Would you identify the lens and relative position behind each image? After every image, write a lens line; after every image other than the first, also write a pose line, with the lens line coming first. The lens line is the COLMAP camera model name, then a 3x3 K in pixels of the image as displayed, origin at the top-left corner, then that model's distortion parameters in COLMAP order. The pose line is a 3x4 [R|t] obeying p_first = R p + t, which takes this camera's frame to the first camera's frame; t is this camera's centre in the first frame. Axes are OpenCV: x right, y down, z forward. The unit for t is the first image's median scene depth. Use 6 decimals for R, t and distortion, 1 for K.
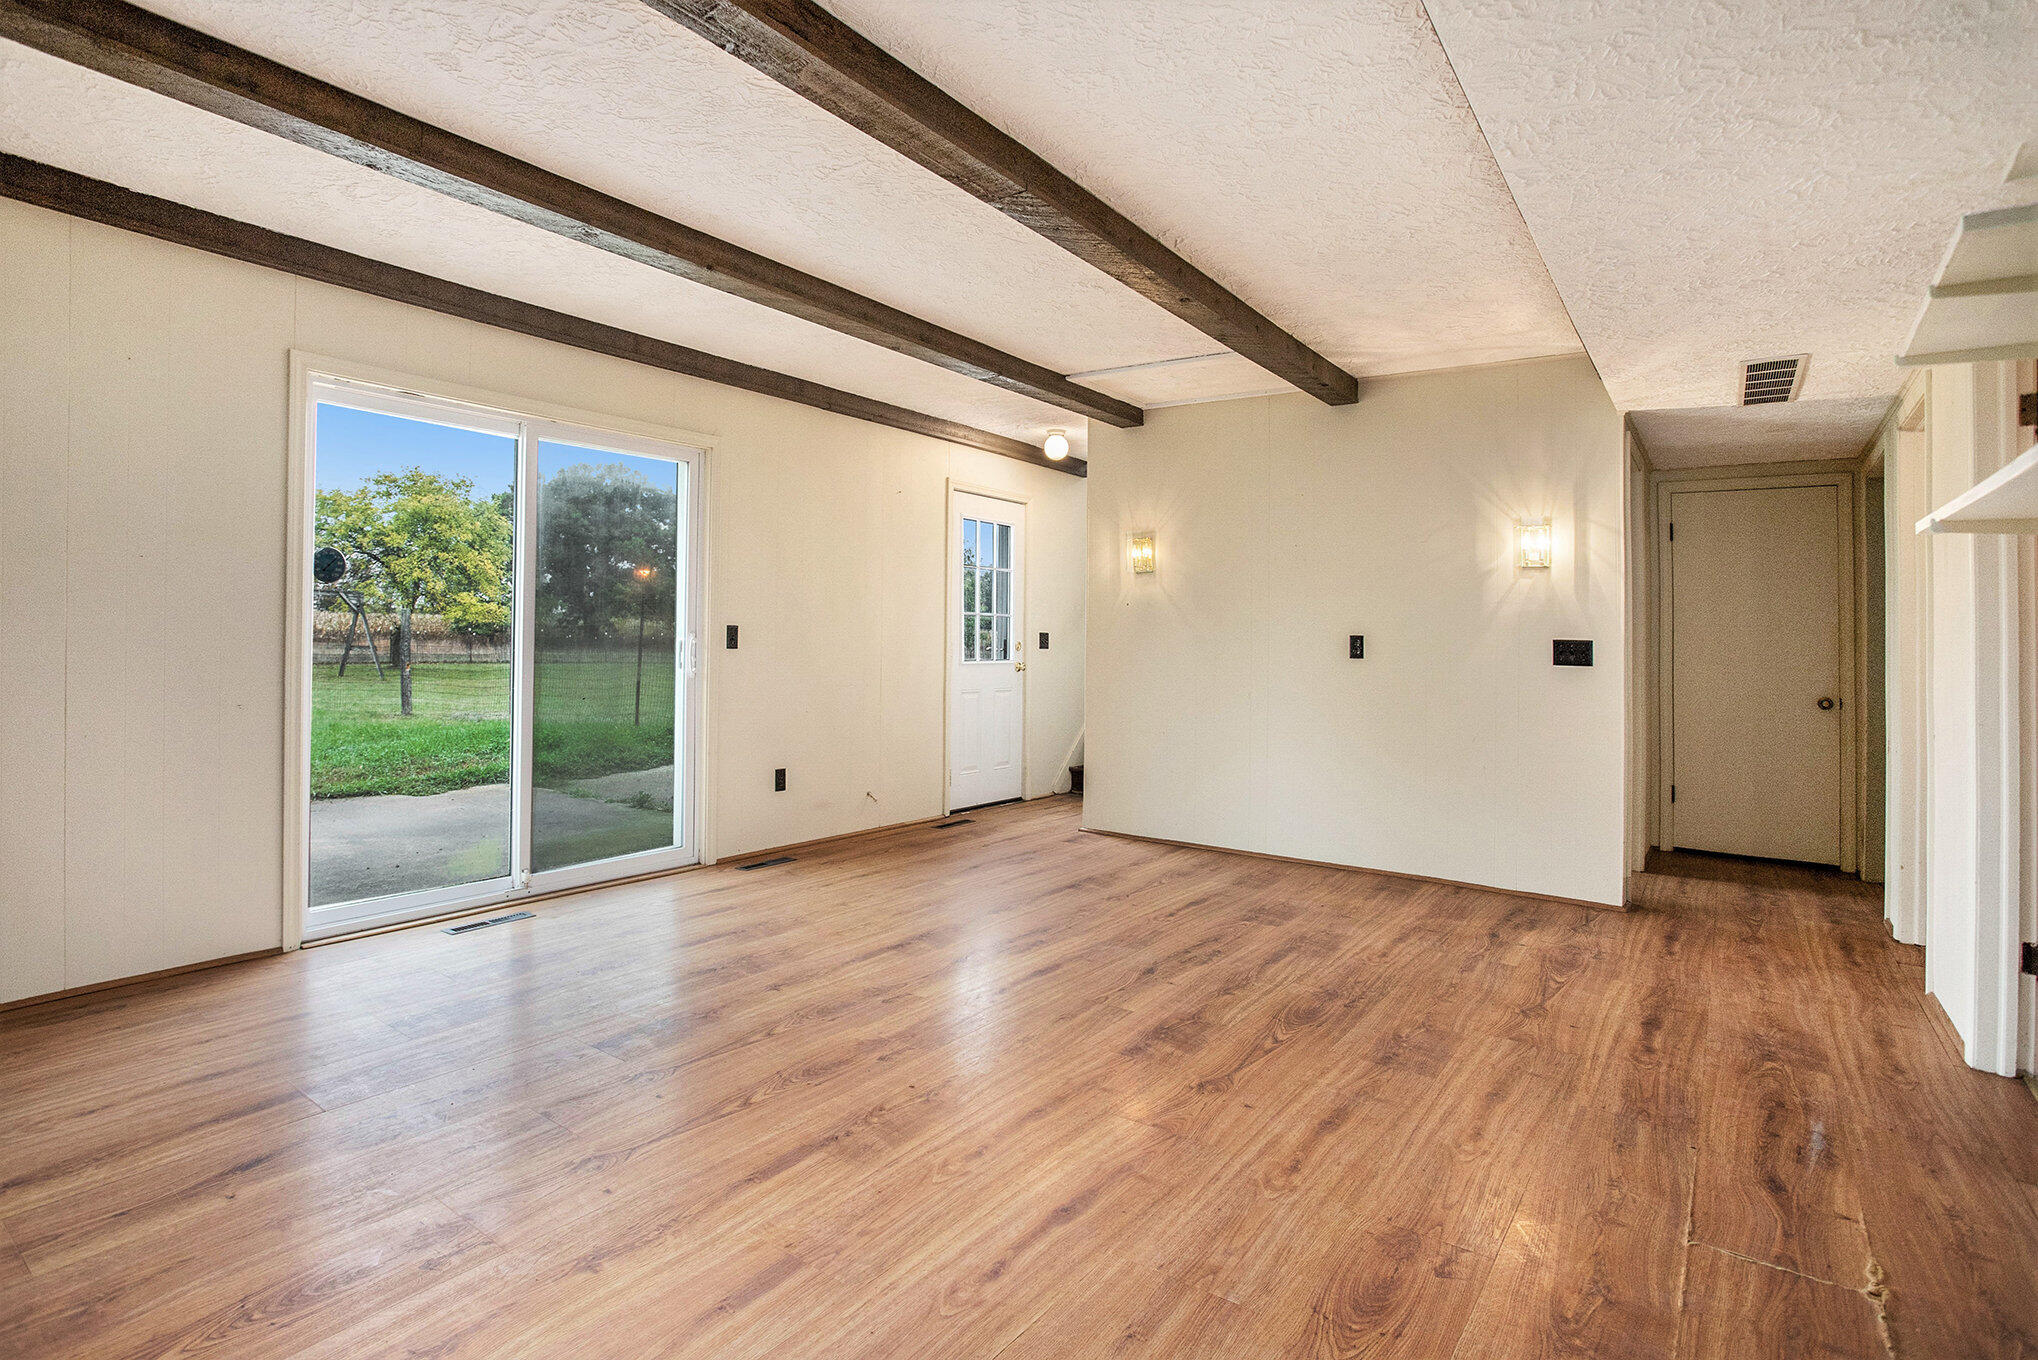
lens RADIAL K [[1016.5, 0, 1022.7], [0, 1016.5, 662.6], [0, 0, 1]] dist [-0.030509, 0.005326]
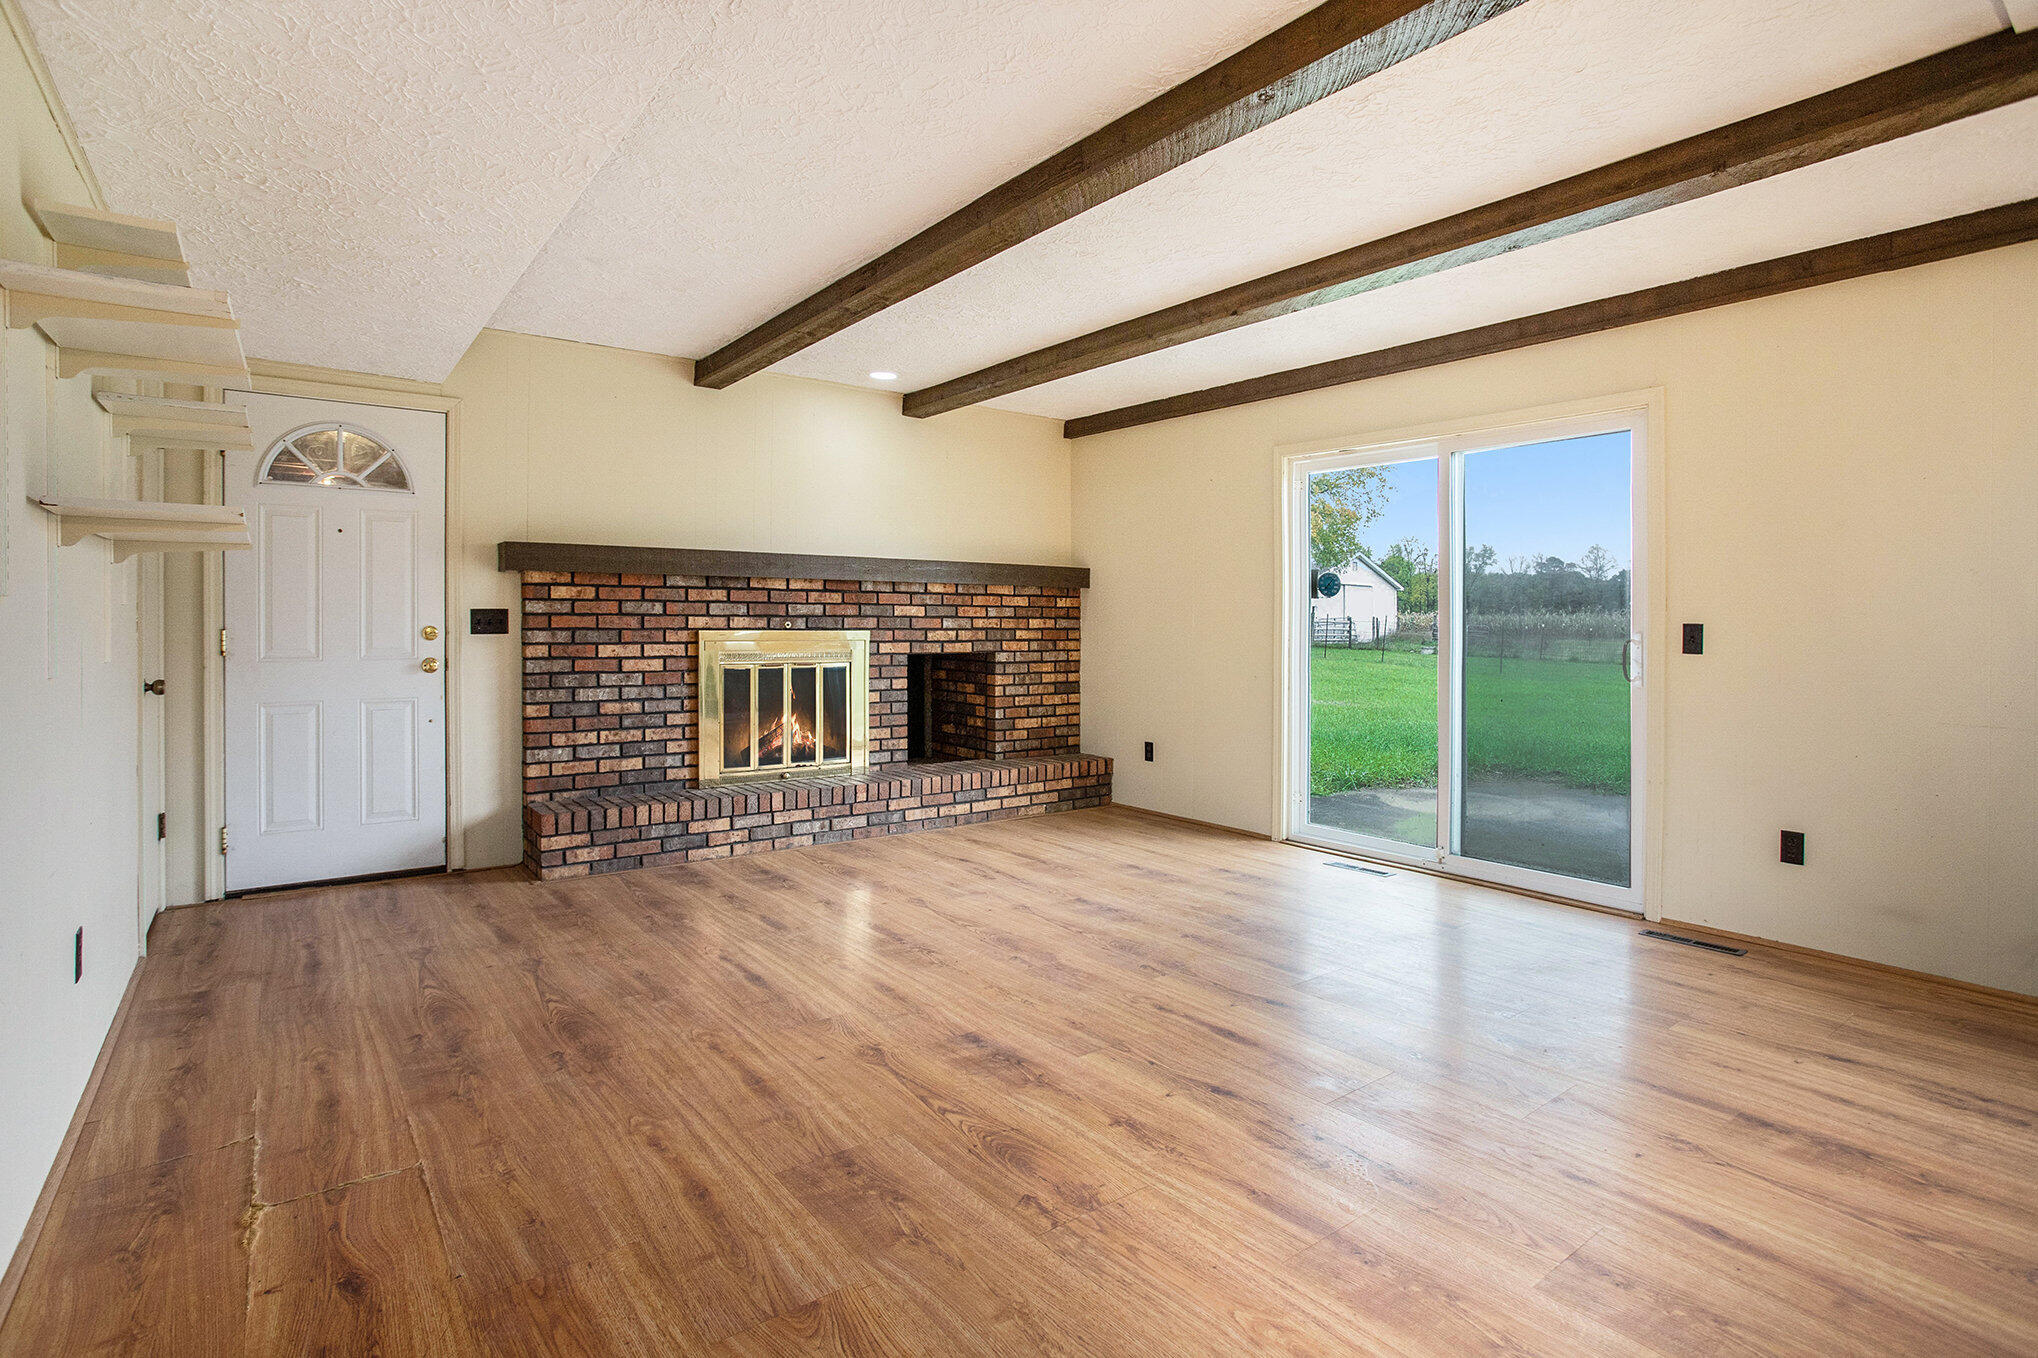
lens RADIAL K [[1016.5, 0, 1023.1], [0, 1016.5, 670.8], [0, 0, 1]] dist [-0.030509, 0.005326]
pose [[-0.301938, 0.014668, -0.953215, 1.079709], [-0.020343, 0.999555, 0.021825, 0.000939], [0.953110, 0.025981, -0.301506, 1.394224]]
